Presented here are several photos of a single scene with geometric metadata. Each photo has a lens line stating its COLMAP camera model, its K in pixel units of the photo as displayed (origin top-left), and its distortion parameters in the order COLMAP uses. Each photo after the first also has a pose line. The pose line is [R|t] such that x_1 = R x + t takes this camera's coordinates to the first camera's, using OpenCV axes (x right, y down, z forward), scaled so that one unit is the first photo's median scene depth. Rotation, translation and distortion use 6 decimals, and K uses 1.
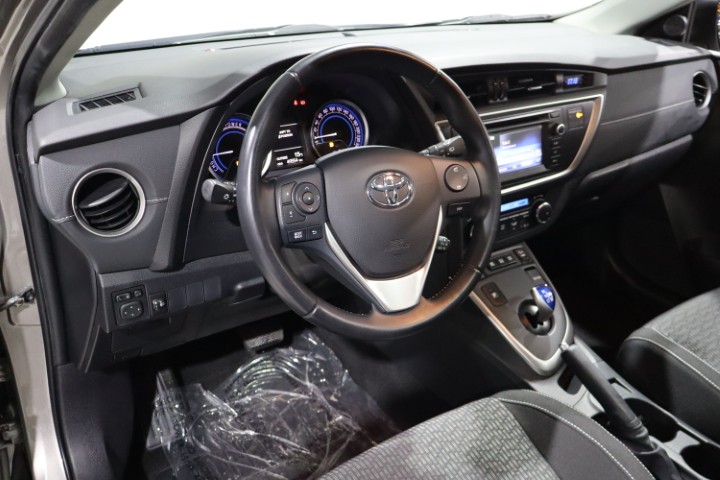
lens RADIAL K [[675.1, 0, 360.5], [0, 675.1, 242.9], [0, 0, 1]] dist [0.034493, 0.000000]
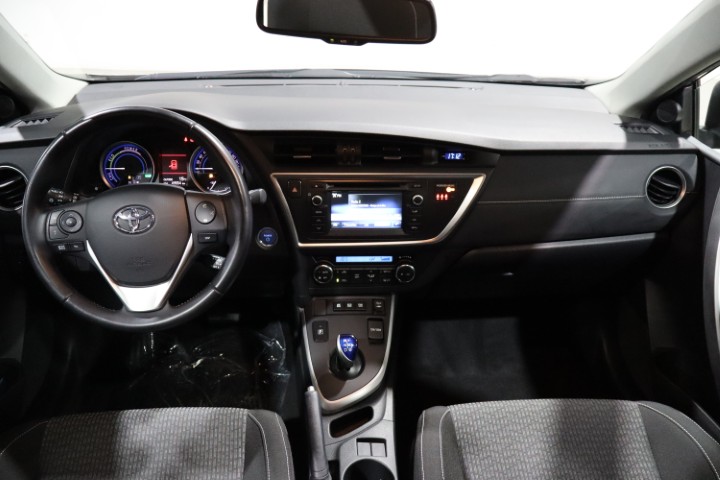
lens RADIAL K [[601.3, 0, 359.6], [0, 601.3, 236.8], [0, 0, 1]] dist [0.001524, -0.001445]
pose [[0.852368, 0.228894, -0.470187, 0.677508], [-0.219506, 0.972679, 0.075589, -0.164306], [0.474643, 0.038779, 0.879324, 0.141123]]
